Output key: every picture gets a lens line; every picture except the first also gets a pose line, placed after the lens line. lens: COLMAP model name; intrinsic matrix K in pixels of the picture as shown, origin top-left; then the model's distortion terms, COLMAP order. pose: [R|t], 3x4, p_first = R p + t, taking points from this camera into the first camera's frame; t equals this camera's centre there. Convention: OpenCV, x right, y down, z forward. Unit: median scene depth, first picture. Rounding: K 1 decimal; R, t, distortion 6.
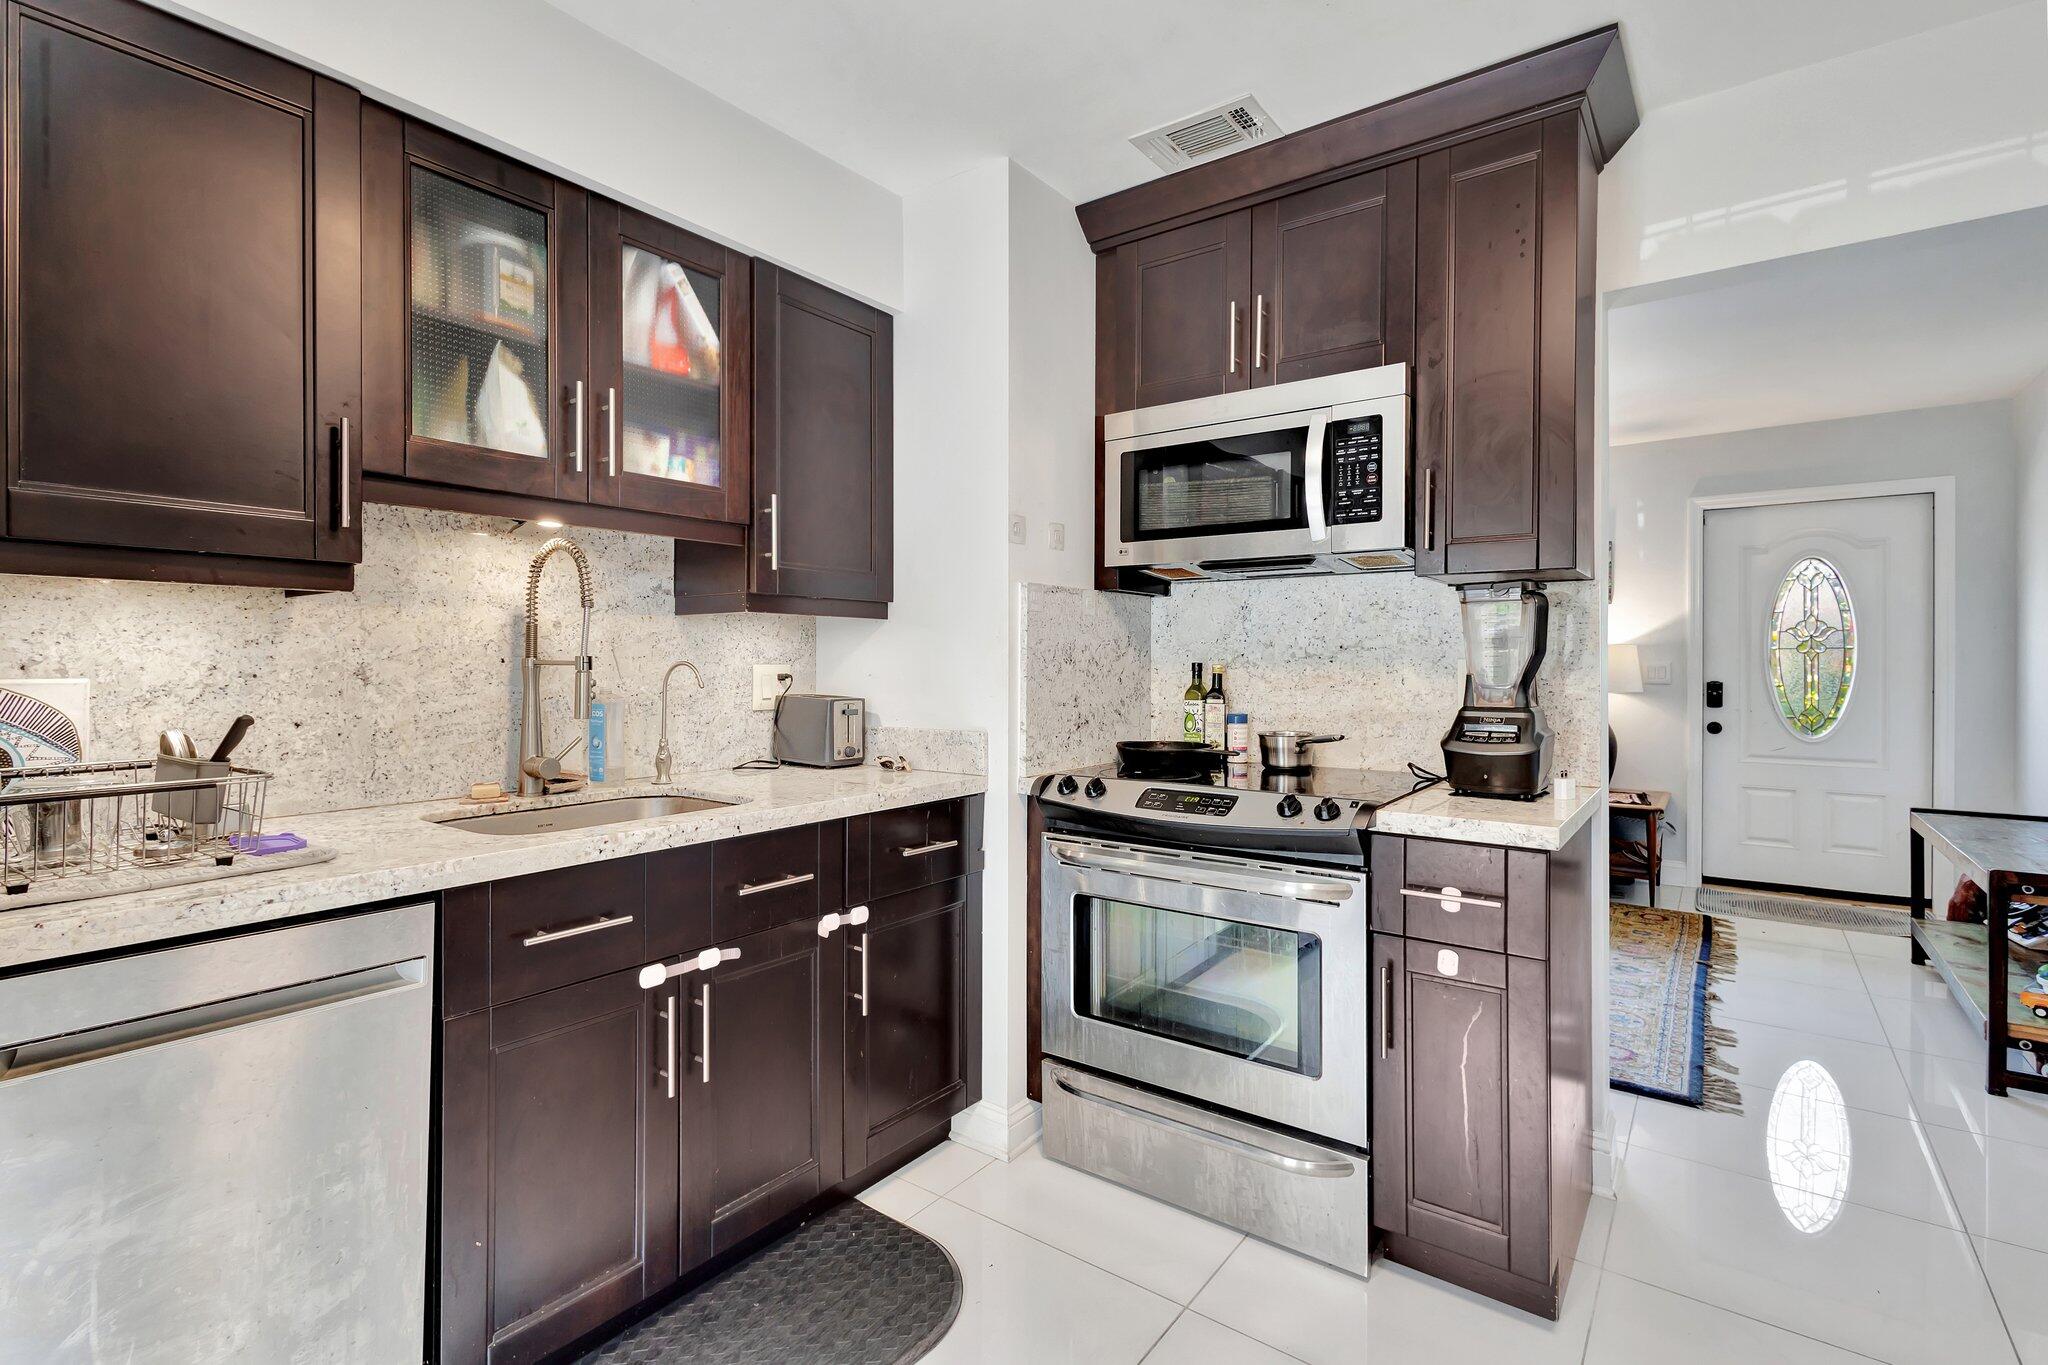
lens RADIAL K [[942.7, 0, 1023.7], [0, 942.7, 666.2], [0, 0, 1]] dist [0.002252, 0.000105]
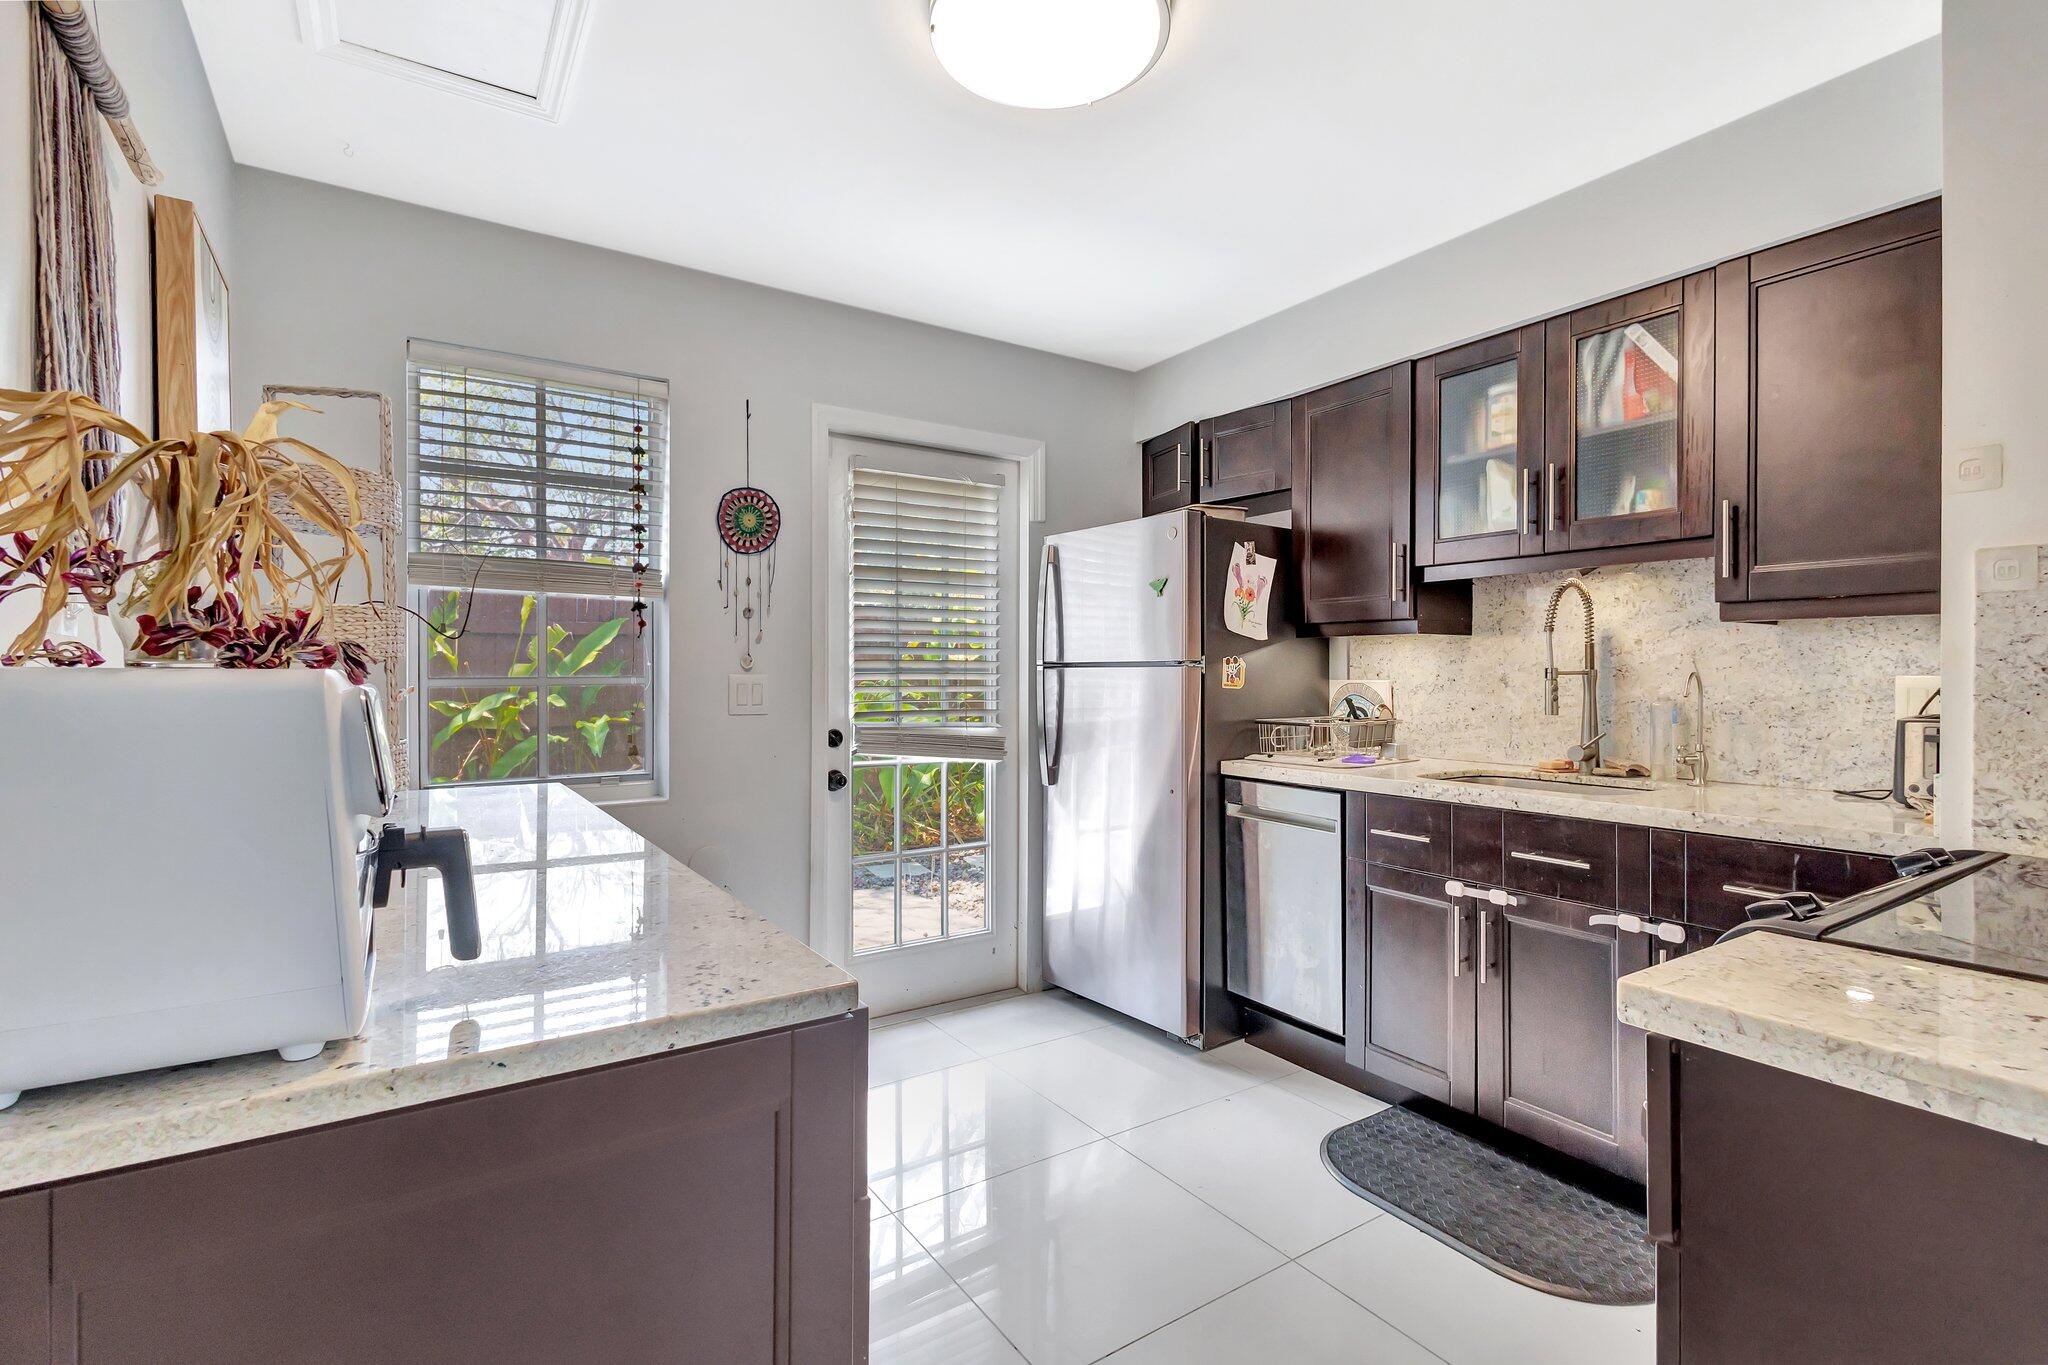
lens RADIAL K [[942.7, 0, 1025.3], [0, 942.7, 683.3], [0, 0, 1]] dist [0.002252, 0.000105]
pose [[-0.345267, 0.009357, -0.938458, 1.028571], [-0.004931, 0.999918, 0.011783, -0.001041], [0.938491, 0.008696, -0.345193, 0.755215]]
